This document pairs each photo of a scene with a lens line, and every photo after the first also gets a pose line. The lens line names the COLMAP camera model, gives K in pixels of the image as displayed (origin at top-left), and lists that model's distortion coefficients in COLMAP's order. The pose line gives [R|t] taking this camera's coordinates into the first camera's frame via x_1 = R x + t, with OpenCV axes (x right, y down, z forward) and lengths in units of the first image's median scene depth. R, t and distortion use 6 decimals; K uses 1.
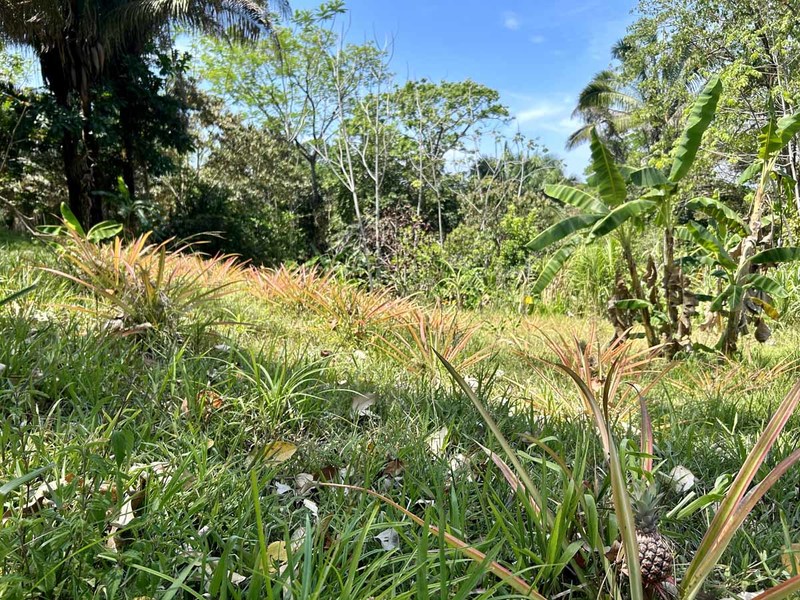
lens RADIAL K [[605.0, 0, 400.2], [0, 605.0, 299.0], [0, 0, 1]] dist [0.014733, -0.012618]
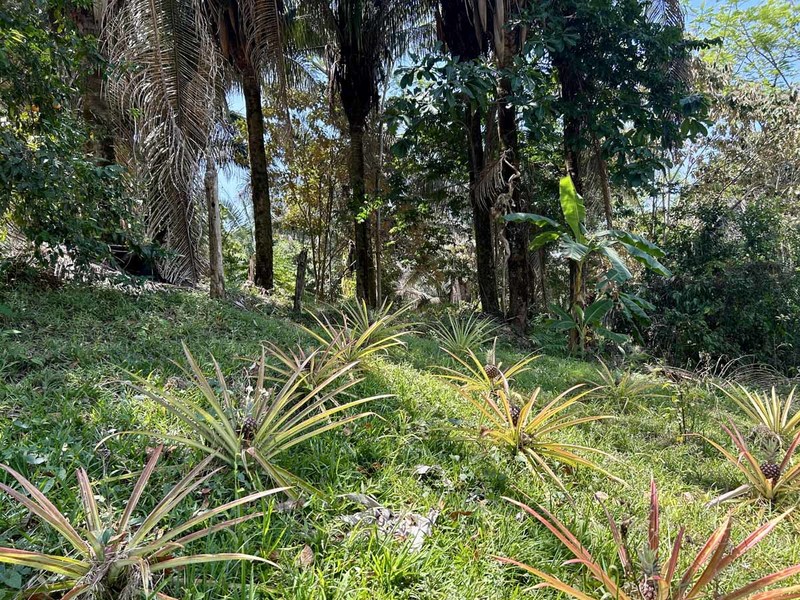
lens RADIAL K [[605.0, 0, 402.0], [0, 605.0, 301.8], [0, 0, 1]] dist [0.014733, -0.012618]
pose [[0.782075, -0.026982, -0.622600, -0.140974], [-0.038659, 0.995037, -0.091685, -0.032850], [0.621984, 0.095774, 0.777151, 0.296891]]
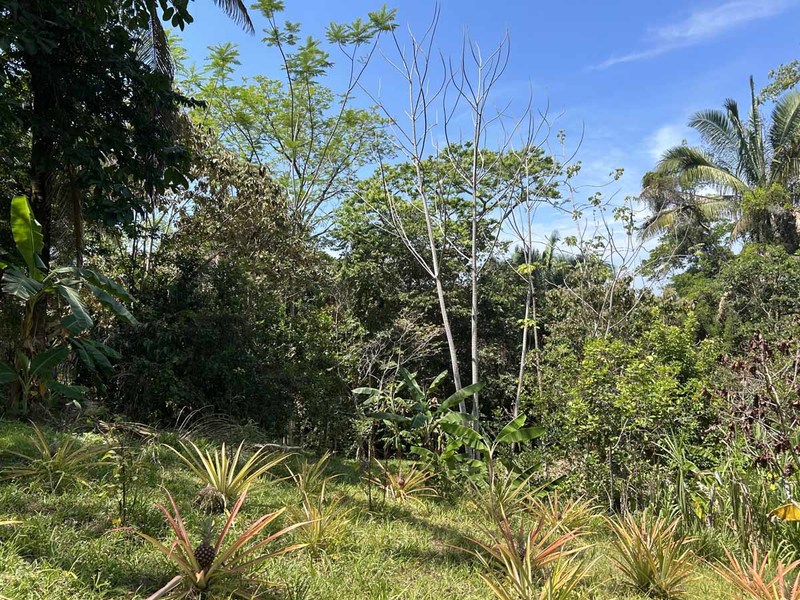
lens RADIAL K [[605.0, 0, 400.7], [0, 605.0, 299.8], [0, 0, 1]] dist [0.014733, -0.012618]
pose [[0.990926, 0.018494, 0.133129, -0.140529], [0.005768, 0.983725, -0.179588, -0.036520], [-0.134284, 0.178726, 0.974692, 0.312367]]
